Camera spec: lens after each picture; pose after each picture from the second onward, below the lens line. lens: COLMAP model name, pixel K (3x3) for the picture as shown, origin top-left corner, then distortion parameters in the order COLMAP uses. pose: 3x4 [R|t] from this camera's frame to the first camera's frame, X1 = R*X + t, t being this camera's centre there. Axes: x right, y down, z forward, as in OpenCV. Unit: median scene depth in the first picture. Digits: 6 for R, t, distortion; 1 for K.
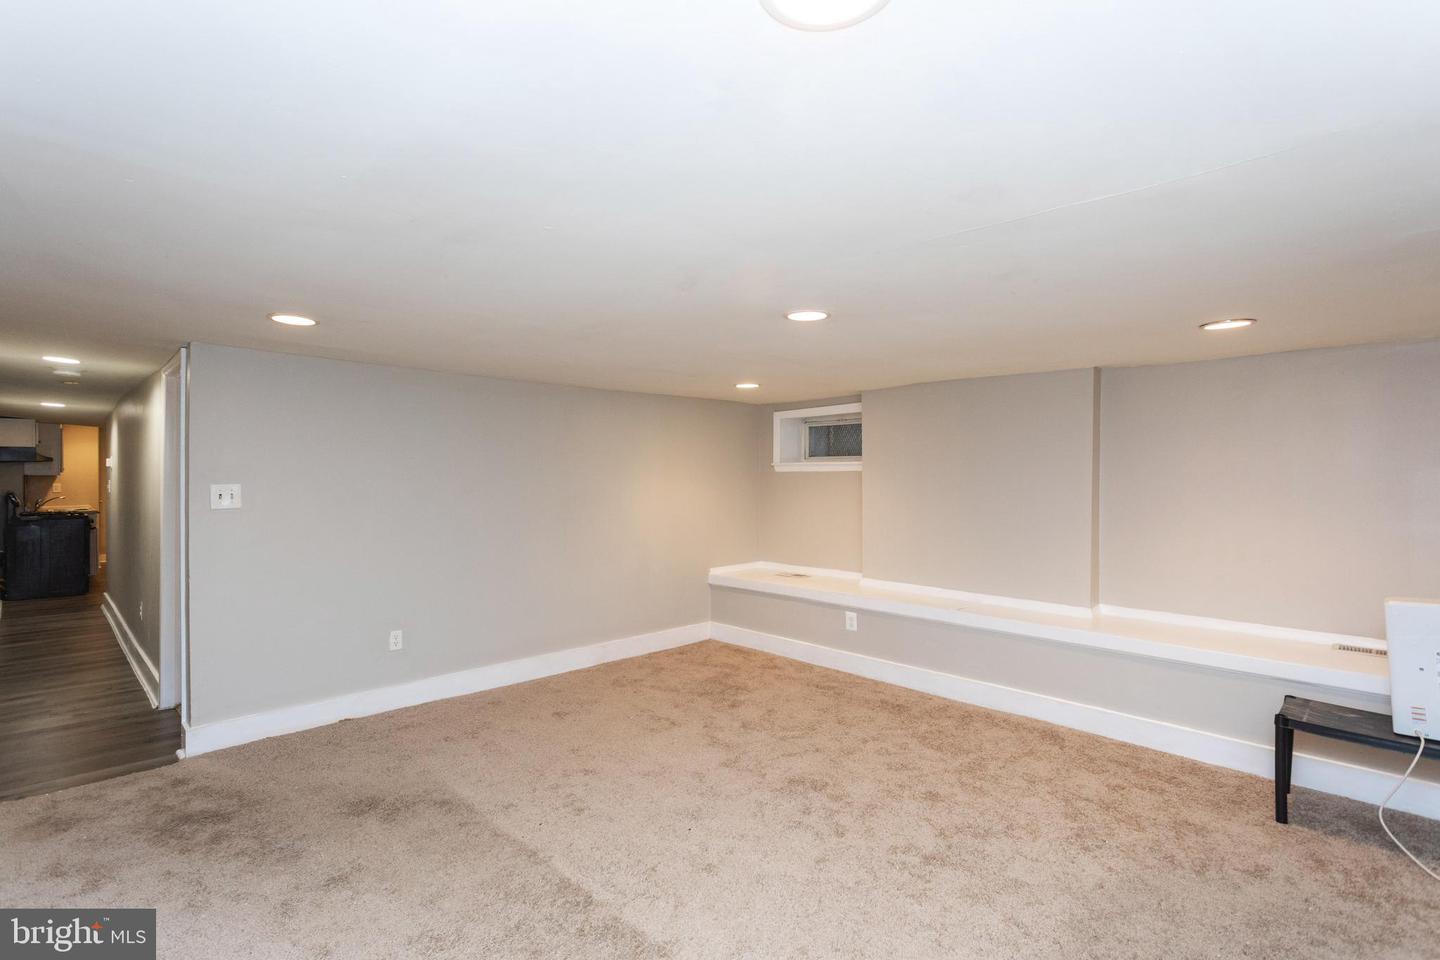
lens RADIAL K [[683.9, 0, 724.4], [0, 683.9, 462.3], [0, 0, 1]] dist [0.001722, 0.003170]
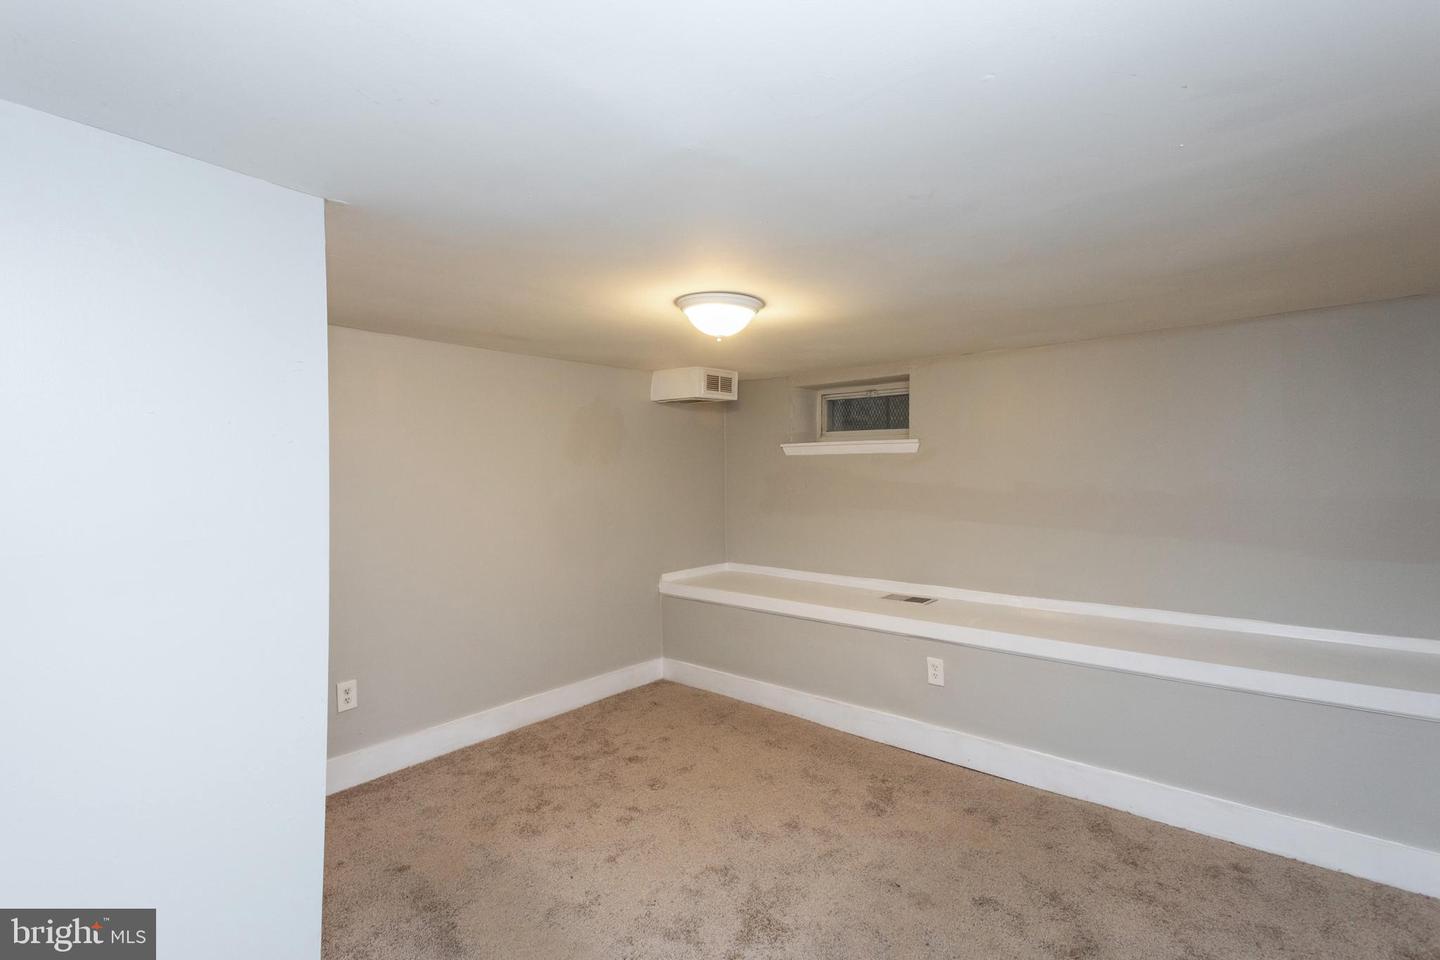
lens RADIAL K [[683.9, 0, 721.4], [0, 683.9, 474.3], [0, 0, 1]] dist [0.001722, 0.003170]
pose [[0.996483, -0.010924, 0.083075, -0.171929], [0.009213, 0.999738, 0.020958, 0.029535], [-0.083282, -0.020119, 0.996323, 2.452766]]
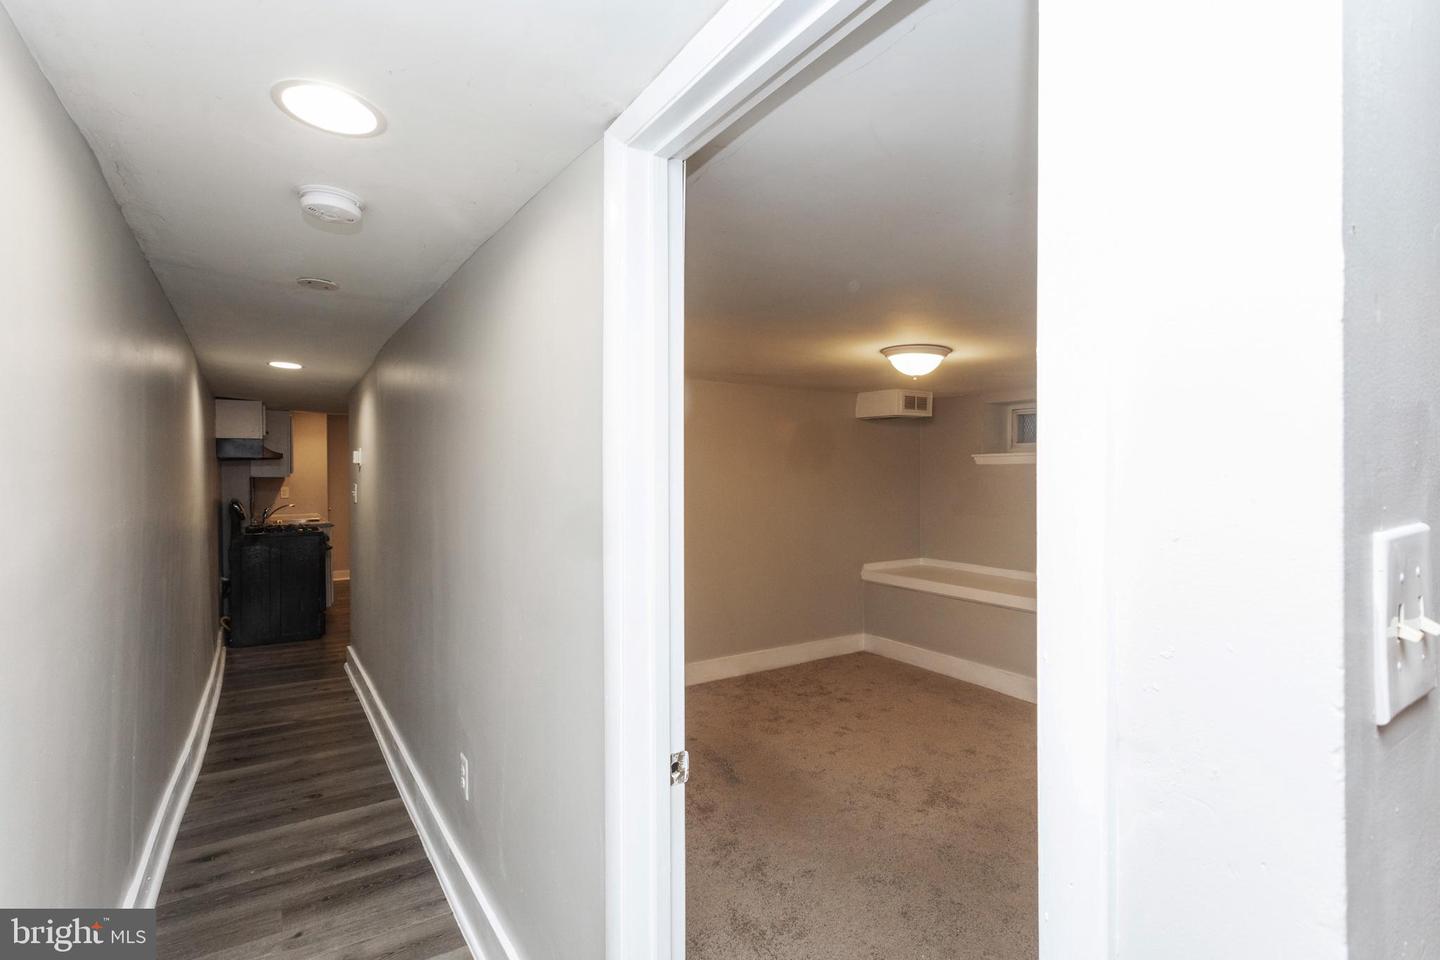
lens RADIAL K [[683.9, 0, 722.0], [0, 683.9, 474.5], [0, 0, 1]] dist [0.001722, 0.003170]
pose [[0.980764, -0.000582, -0.195198, -0.322845], [0.002640, 0.999944, 0.010285, 0.008400], [0.195181, -0.010603, 0.980710, 0.322467]]
